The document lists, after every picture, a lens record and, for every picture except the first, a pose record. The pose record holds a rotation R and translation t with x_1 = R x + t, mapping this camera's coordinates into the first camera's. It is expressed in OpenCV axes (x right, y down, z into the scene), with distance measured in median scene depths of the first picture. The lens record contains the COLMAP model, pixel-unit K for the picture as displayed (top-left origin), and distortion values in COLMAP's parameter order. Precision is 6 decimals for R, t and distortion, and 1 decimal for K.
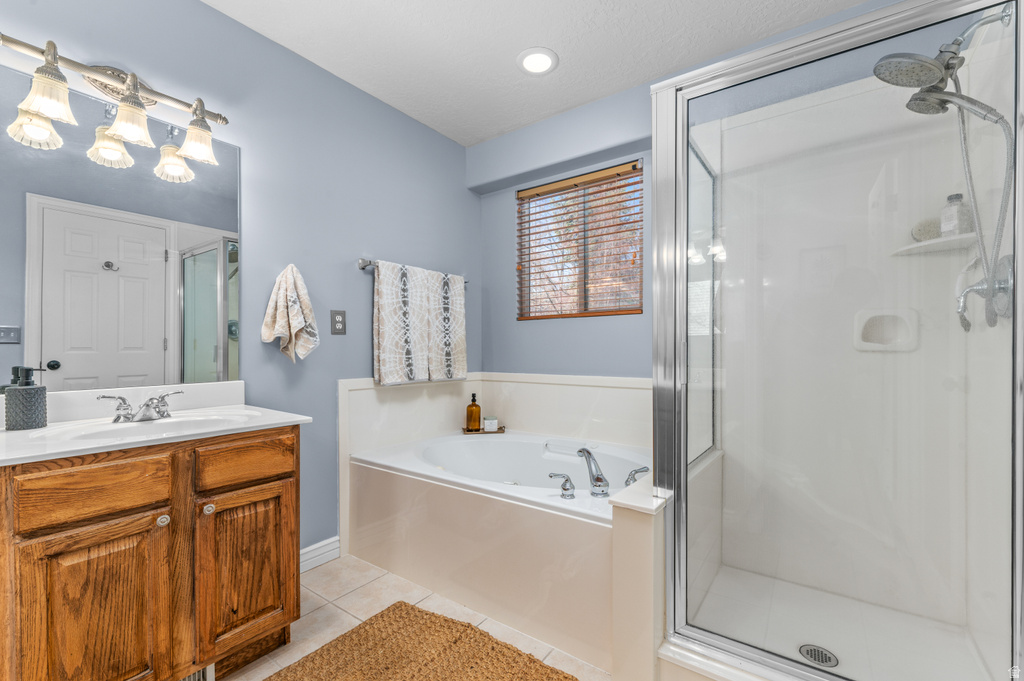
lens RADIAL K [[444.4, 0, 509.6], [0, 444.4, 345.8], [0, 0, 1]] dist [0.012833, -0.000232]
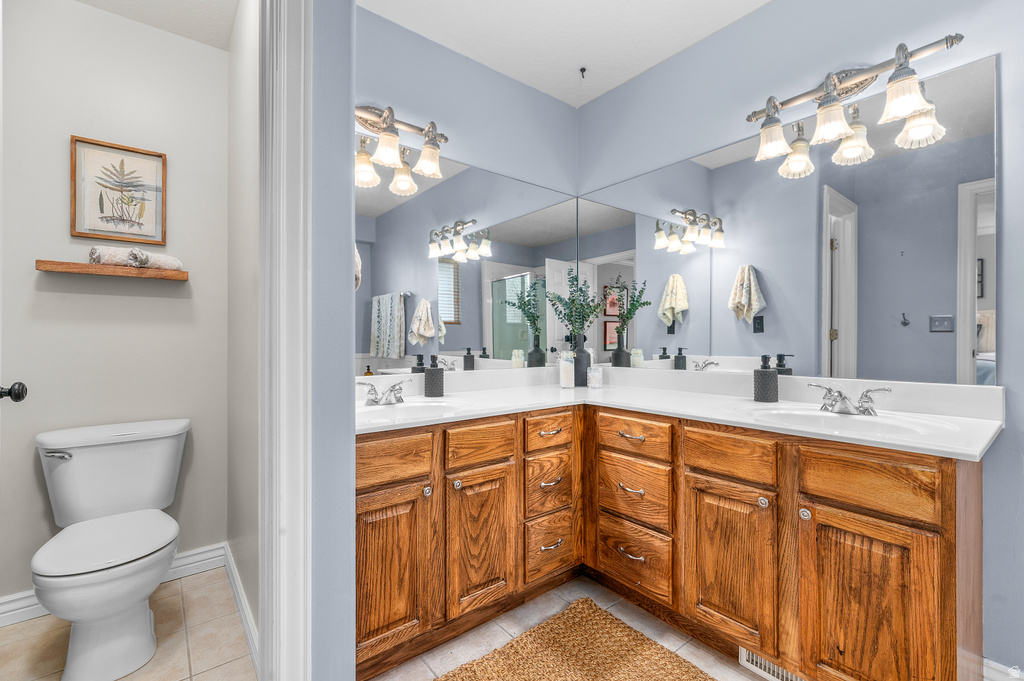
lens RADIAL K [[444.4, 0, 509.1], [0, 444.4, 337.8], [0, 0, 1]] dist [0.012833, -0.000232]
pose [[-0.249713, 0.002232, -0.968317, 0.373934], [0.012493, 0.999922, -0.000917, -0.008518], [0.968239, -0.012327, -0.249721, 0.623444]]
